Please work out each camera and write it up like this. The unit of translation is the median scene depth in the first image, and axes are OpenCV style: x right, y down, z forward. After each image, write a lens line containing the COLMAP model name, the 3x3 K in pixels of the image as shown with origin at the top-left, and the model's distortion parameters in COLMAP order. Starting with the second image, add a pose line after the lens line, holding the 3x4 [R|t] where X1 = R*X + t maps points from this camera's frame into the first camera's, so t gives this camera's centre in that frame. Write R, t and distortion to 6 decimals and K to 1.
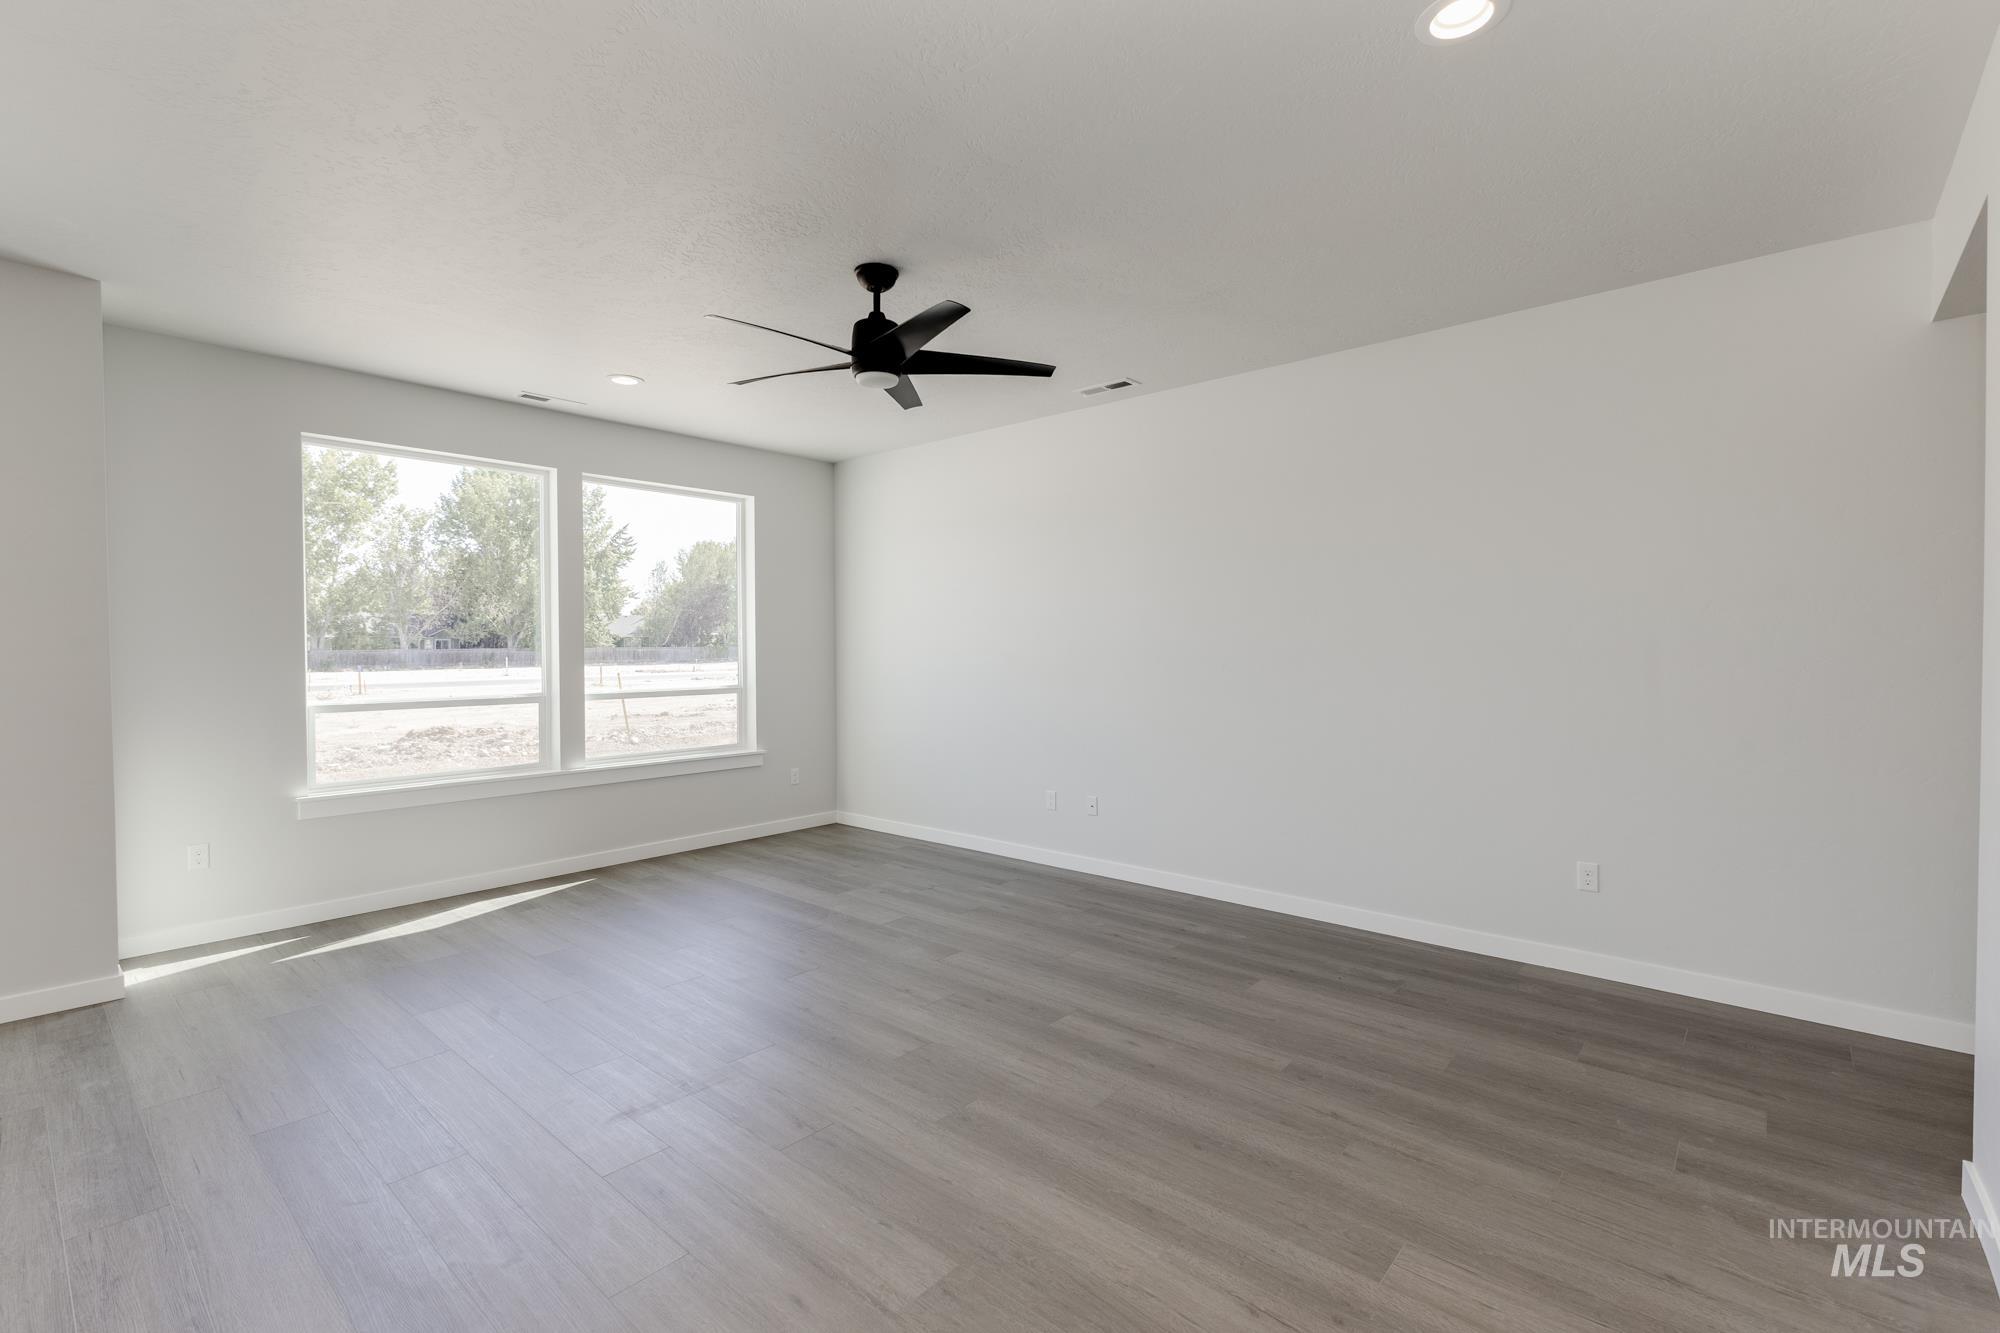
lens RADIAL K [[879.2, 0, 1009.0], [0, 879.2, 667.0], [0, 0, 1]] dist [0.008610, -0.000143]
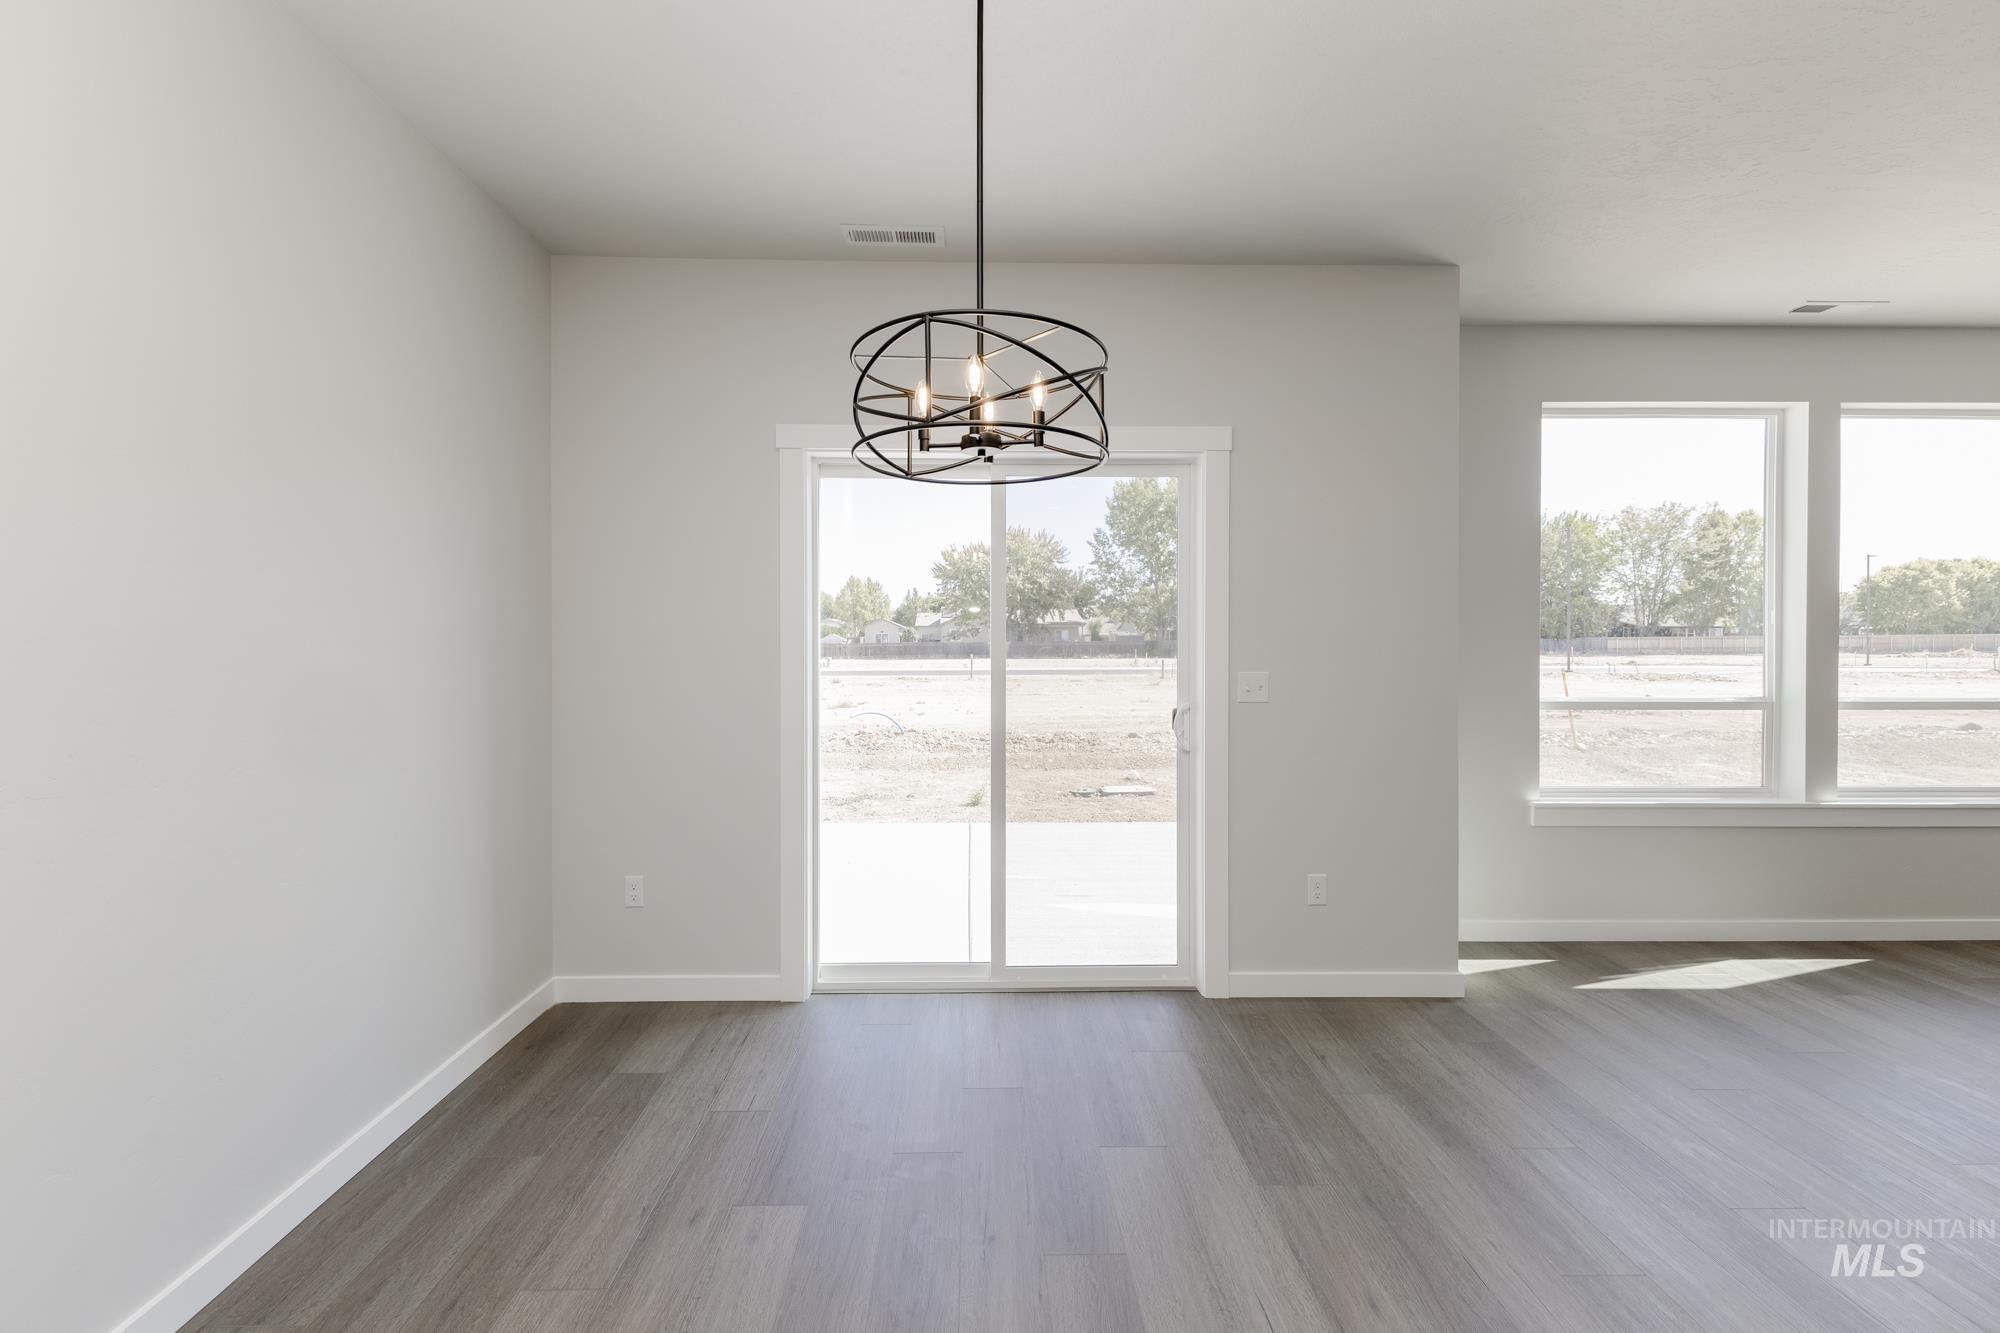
lens RADIAL K [[879.2, 0, 984.4], [0, 879.2, 634.7], [0, 0, 1]] dist [0.008610, -0.000143]
pose [[0.671520, -0.000985, -0.740985, -0.490093], [-0.018537, 0.999664, -0.018128, 0.002161], [0.740754, 0.025909, 0.671276, -0.038655]]
